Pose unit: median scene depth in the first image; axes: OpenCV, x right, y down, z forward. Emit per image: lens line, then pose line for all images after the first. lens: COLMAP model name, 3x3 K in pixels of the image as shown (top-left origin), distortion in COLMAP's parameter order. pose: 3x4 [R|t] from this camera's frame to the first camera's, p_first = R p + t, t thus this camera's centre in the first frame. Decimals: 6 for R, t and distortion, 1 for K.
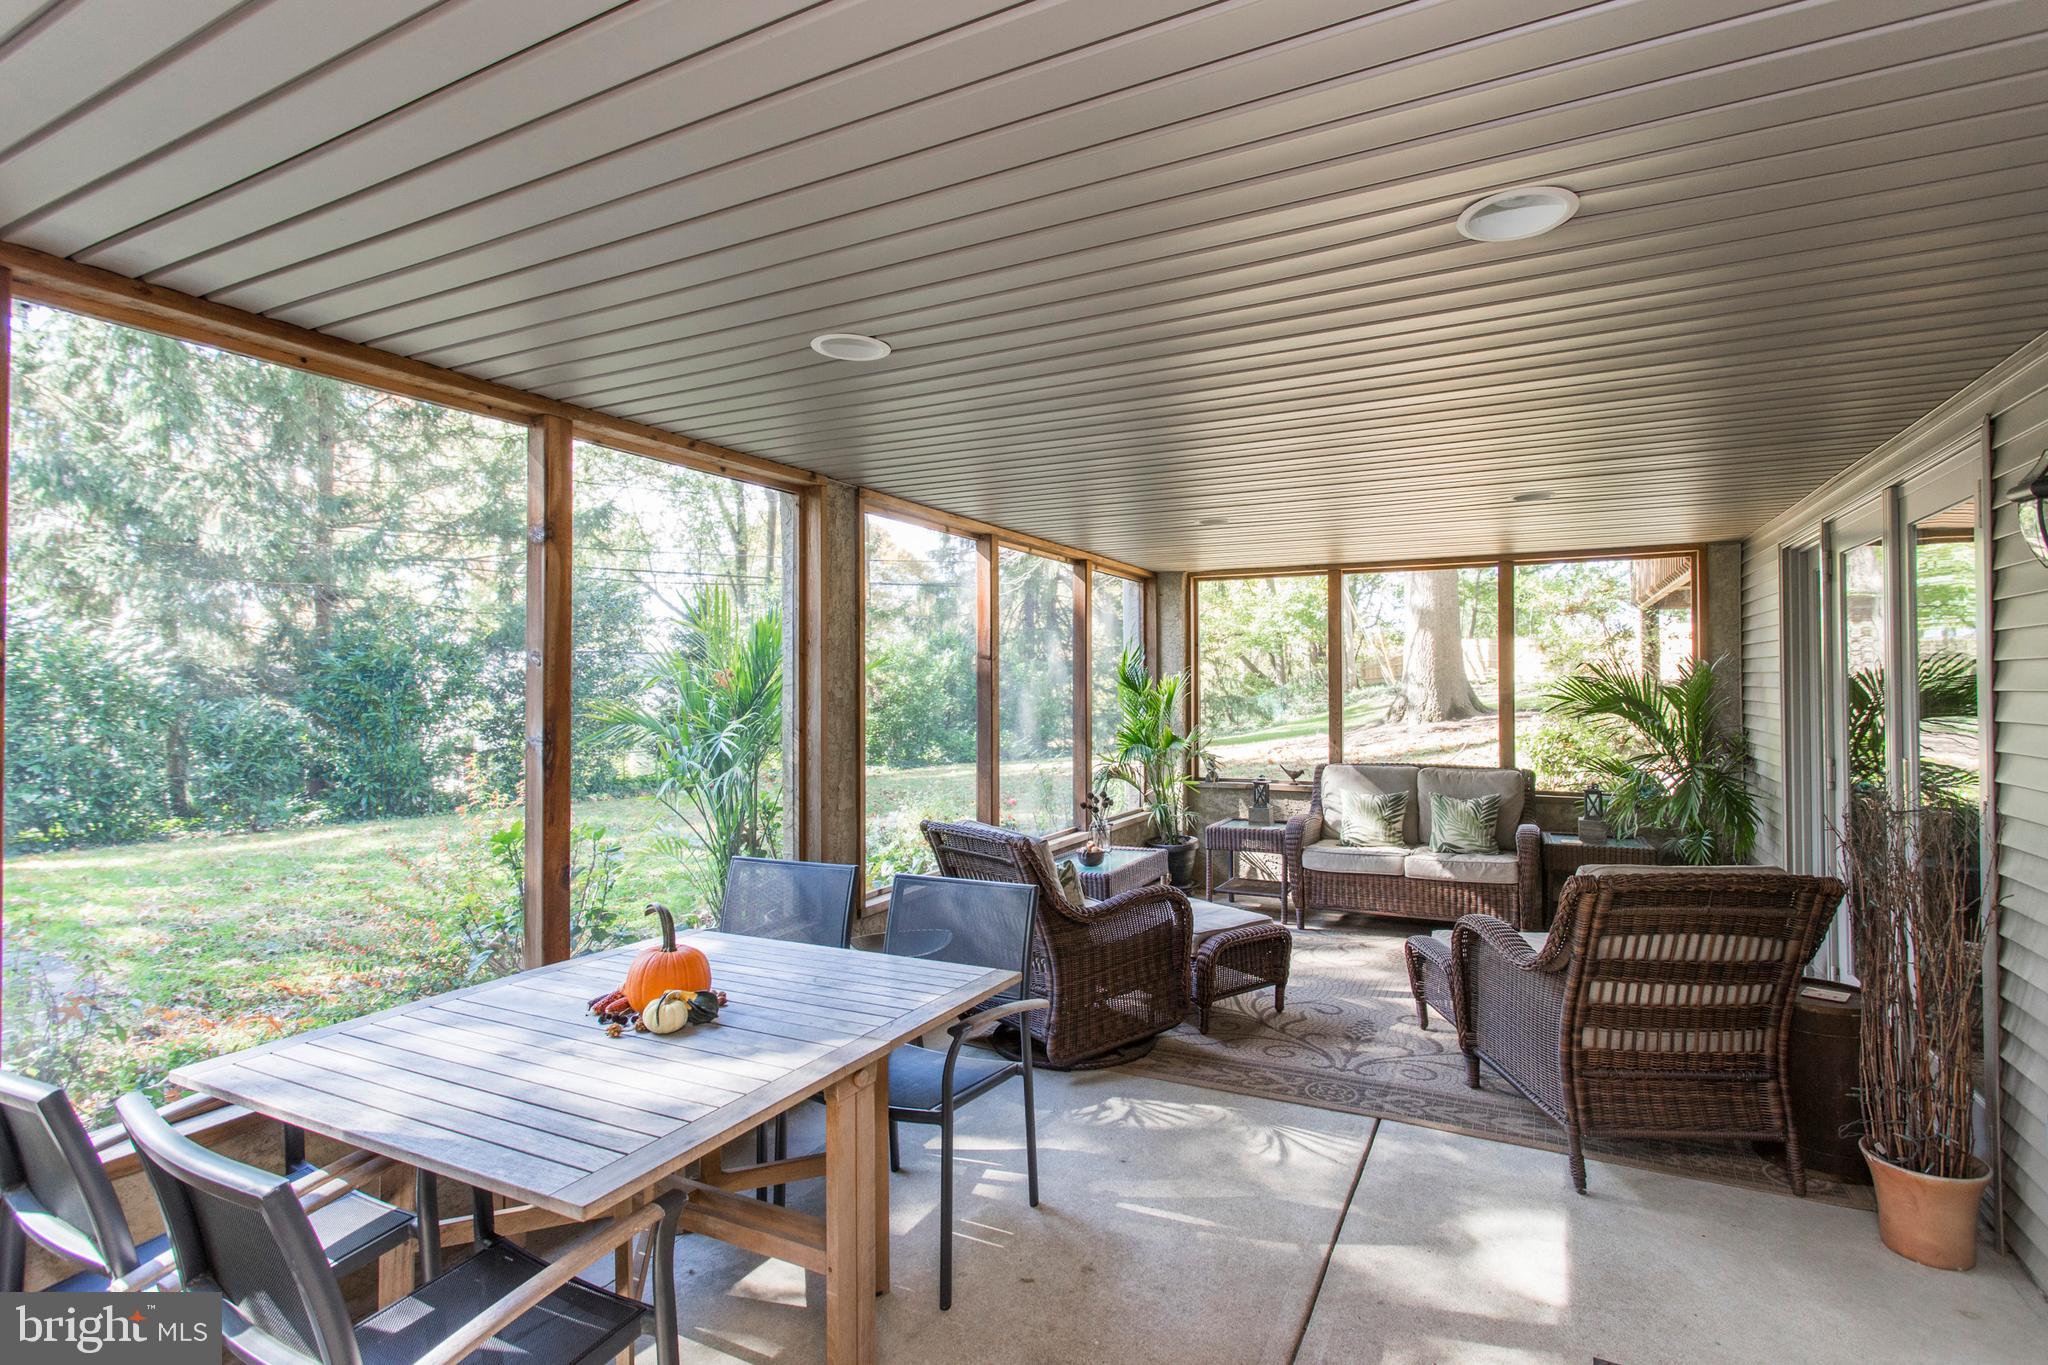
lens RADIAL K [[977.4, 0, 1024.0], [0, 977.4, 682.5], [0, 0, 1]] dist [-0.000215, 0.000257]
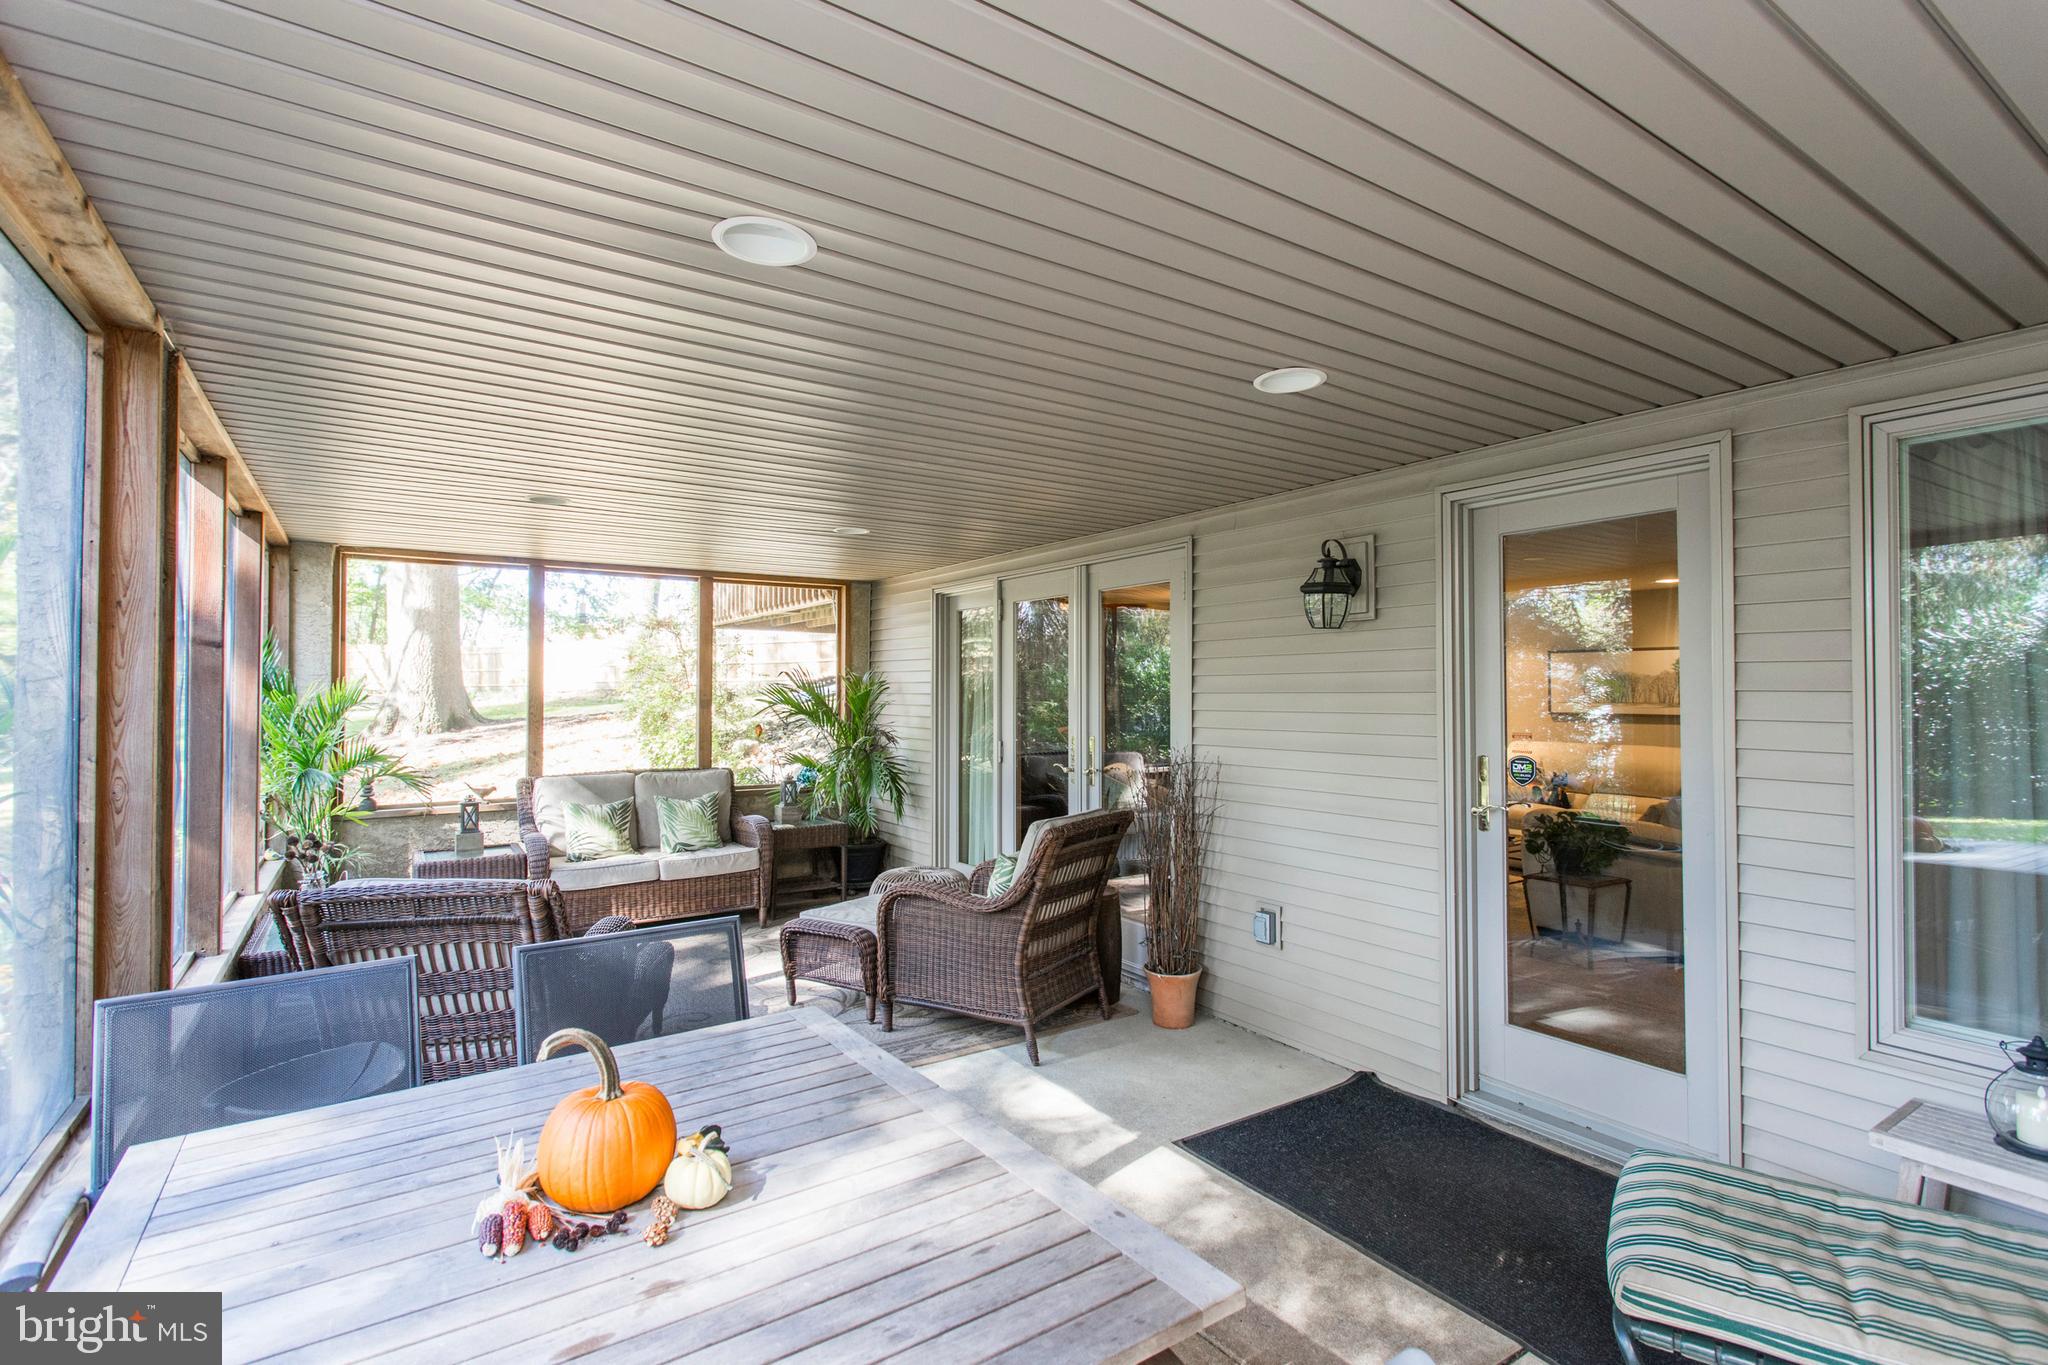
lens RADIAL K [[977.4, 0, 1024.0], [0, 977.4, 682.5], [0, 0, 1]] dist [-0.000215, 0.000257]
pose [[0.487449, 0.011888, 0.873071, -0.285256], [-0.002432, 0.999922, -0.012258, 0.005365], [-0.873148, 0.003851, 0.487440, 0.164789]]
